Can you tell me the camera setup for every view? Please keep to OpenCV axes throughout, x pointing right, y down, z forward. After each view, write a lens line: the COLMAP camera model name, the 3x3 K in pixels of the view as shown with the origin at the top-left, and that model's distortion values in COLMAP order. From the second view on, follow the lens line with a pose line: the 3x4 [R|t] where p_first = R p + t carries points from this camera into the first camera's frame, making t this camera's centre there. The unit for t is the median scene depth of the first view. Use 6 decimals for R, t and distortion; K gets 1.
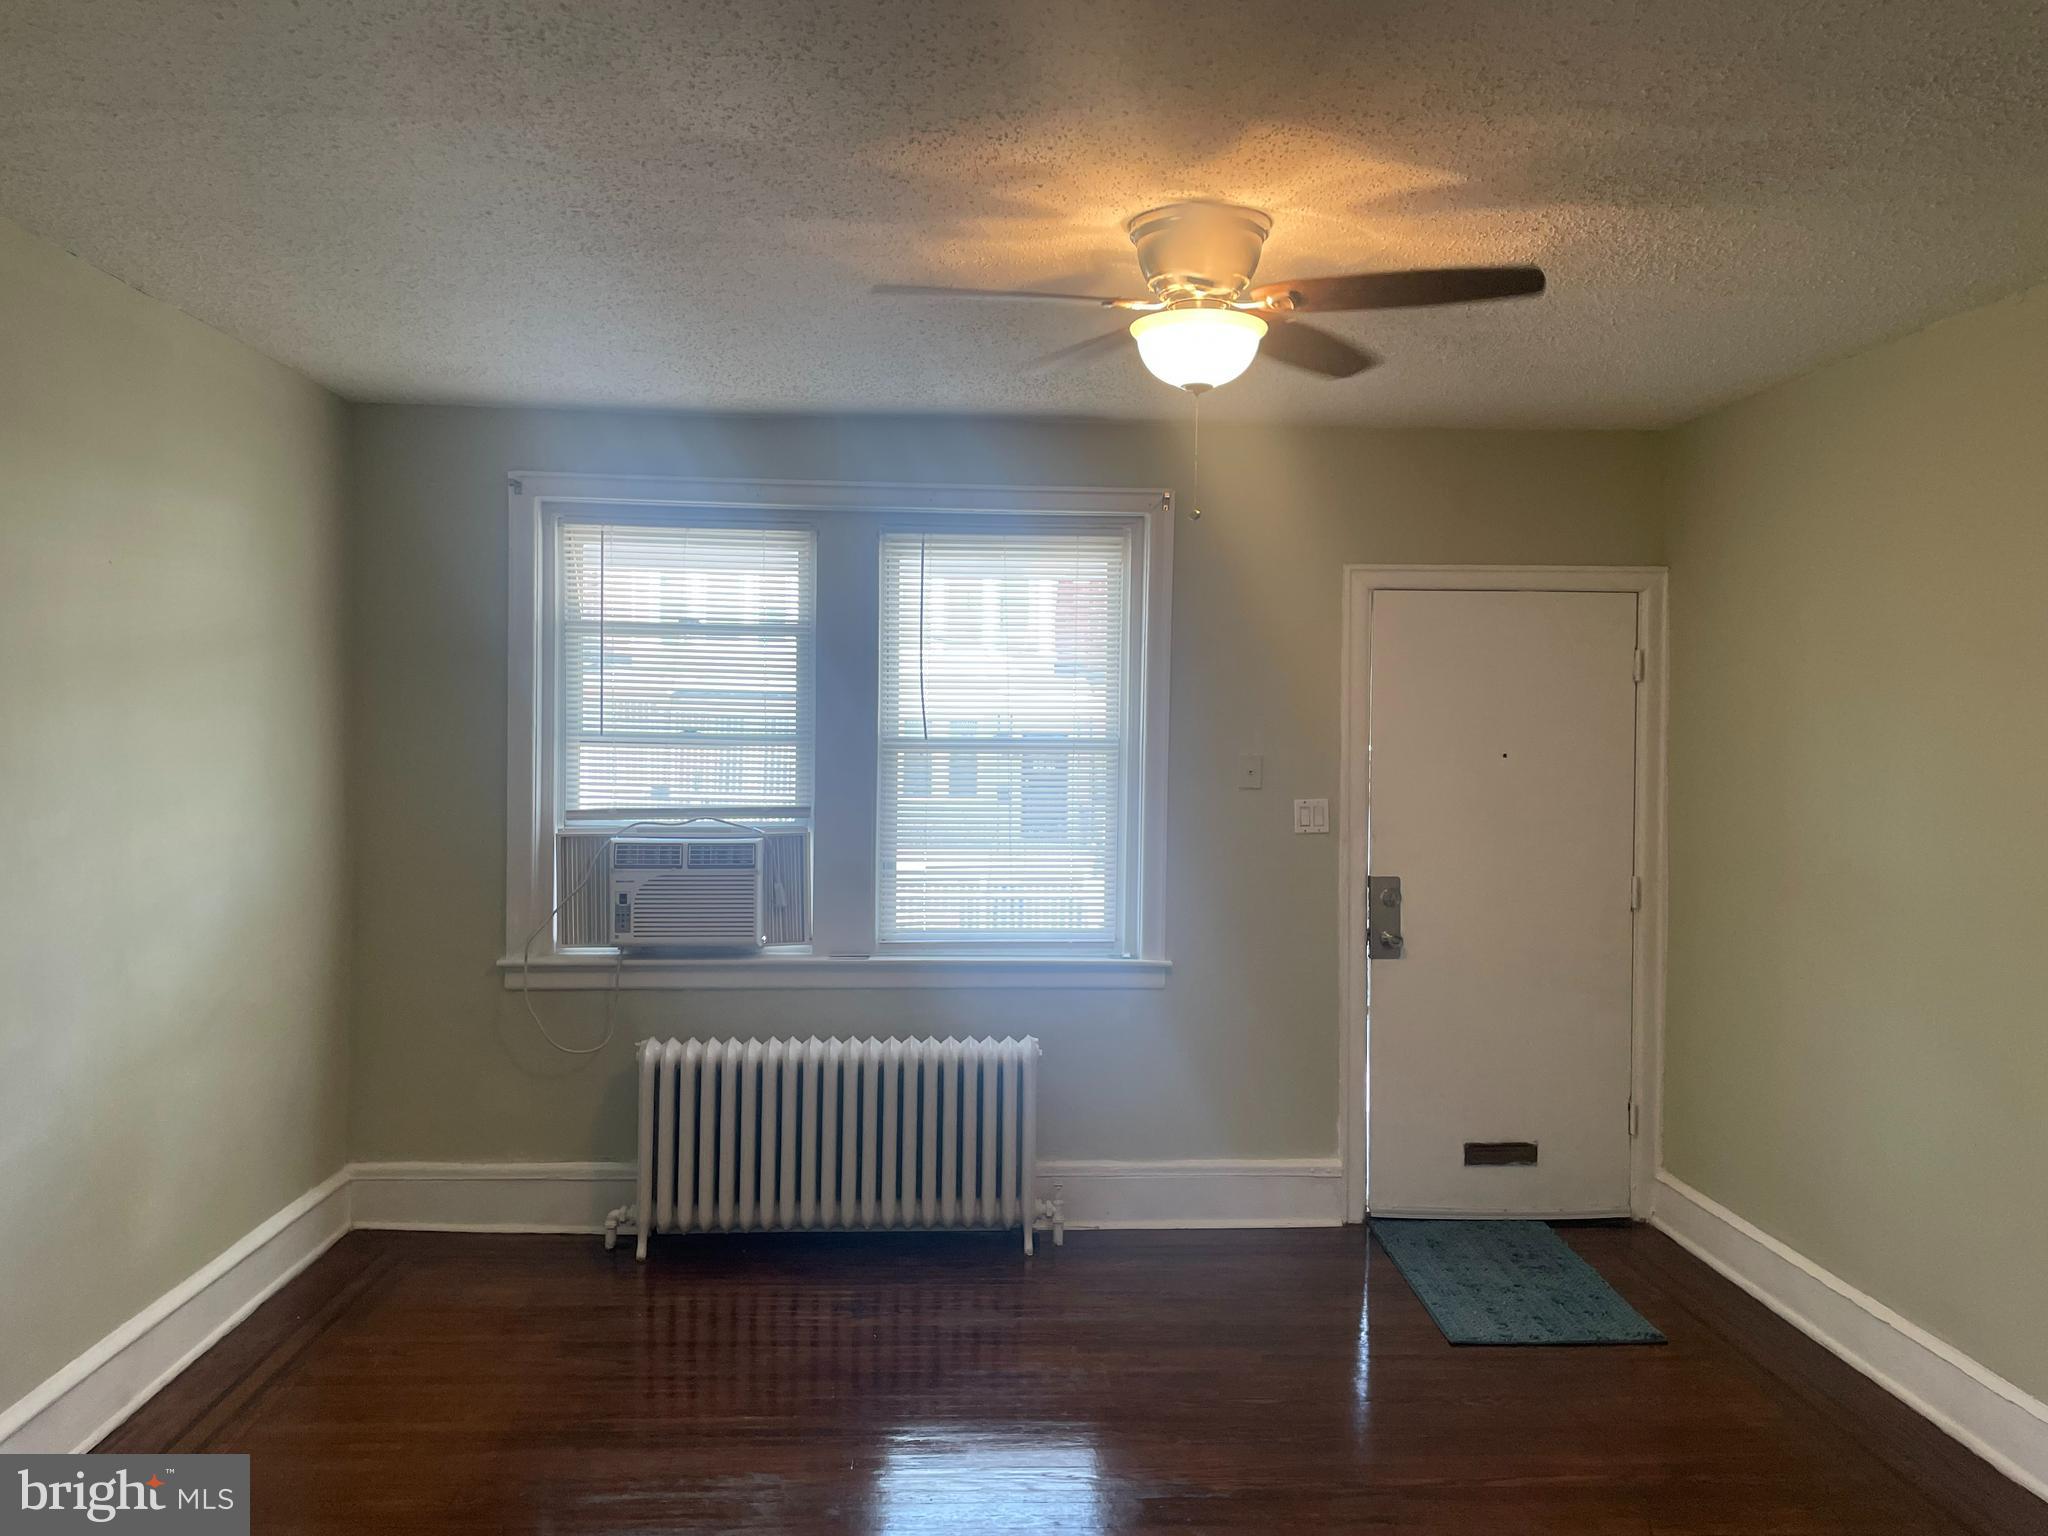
lens RADIAL K [[1554.7, 0, 1037.9], [0, 1554.7, 762.7], [0, 0, 1]] dist [0.098334, -0.124962]
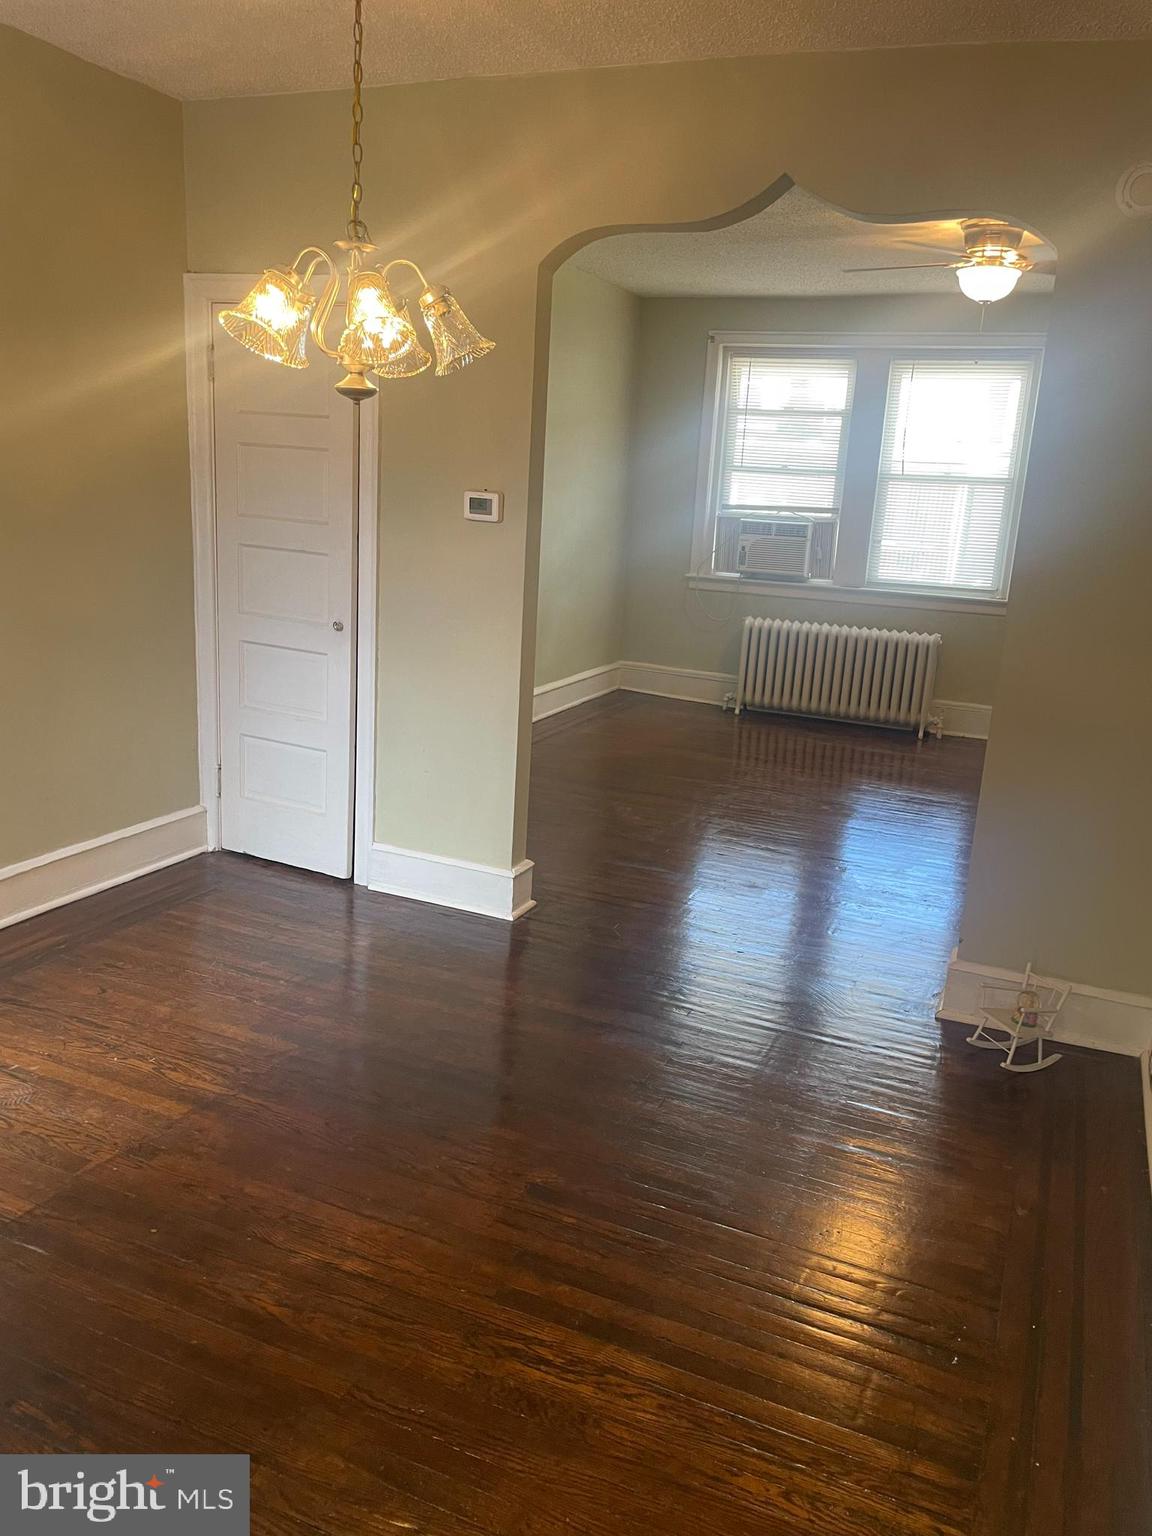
lens RADIAL K [[1166.0, 0, 585.7], [0, 1166.0, 758.4], [0, 0, 1]] dist [0.098334, -0.124962]
pose [[0.895917, 0.141814, -0.420977, 0.242445], [-0.053315, 0.975150, 0.215035, 0.035067], [0.441011, -0.170209, 0.881214, -0.512725]]
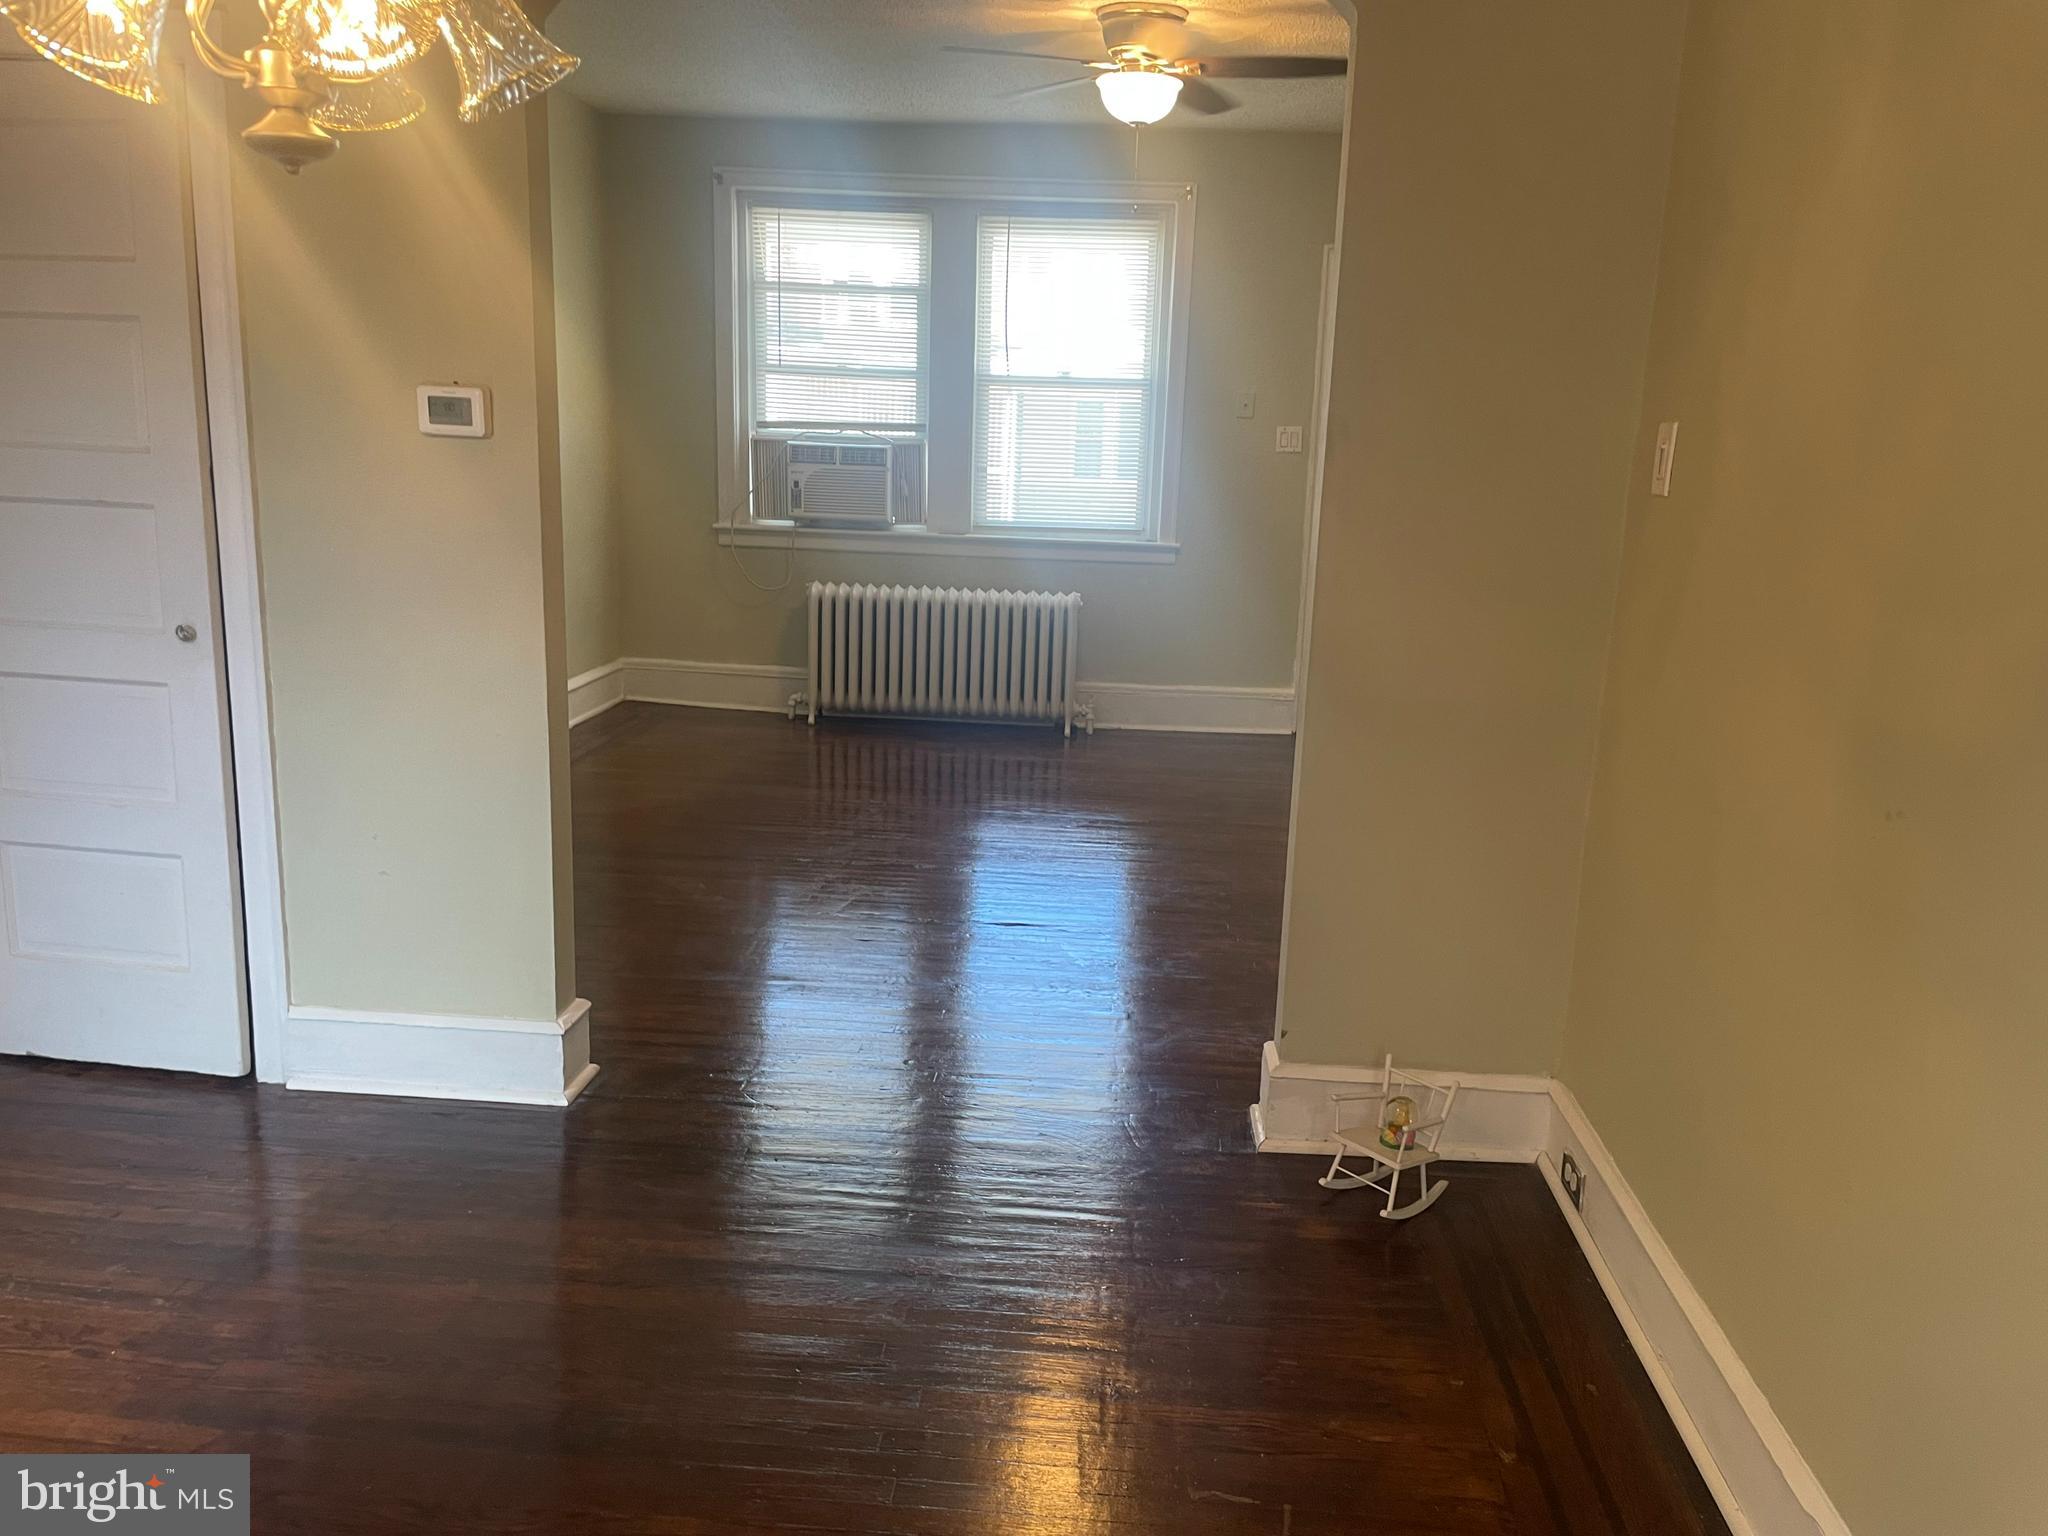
lens RADIAL K [[1554.7, 0, 1041.2], [0, 1554.7, 768.2], [0, 0, 1]] dist [0.098334, -0.124962]
pose [[0.992604, 0.048099, -0.111466, 0.131169], [-0.025151, 0.979720, 0.198788, 0.050937], [0.118767, -0.194514, 0.973683, -0.422768]]
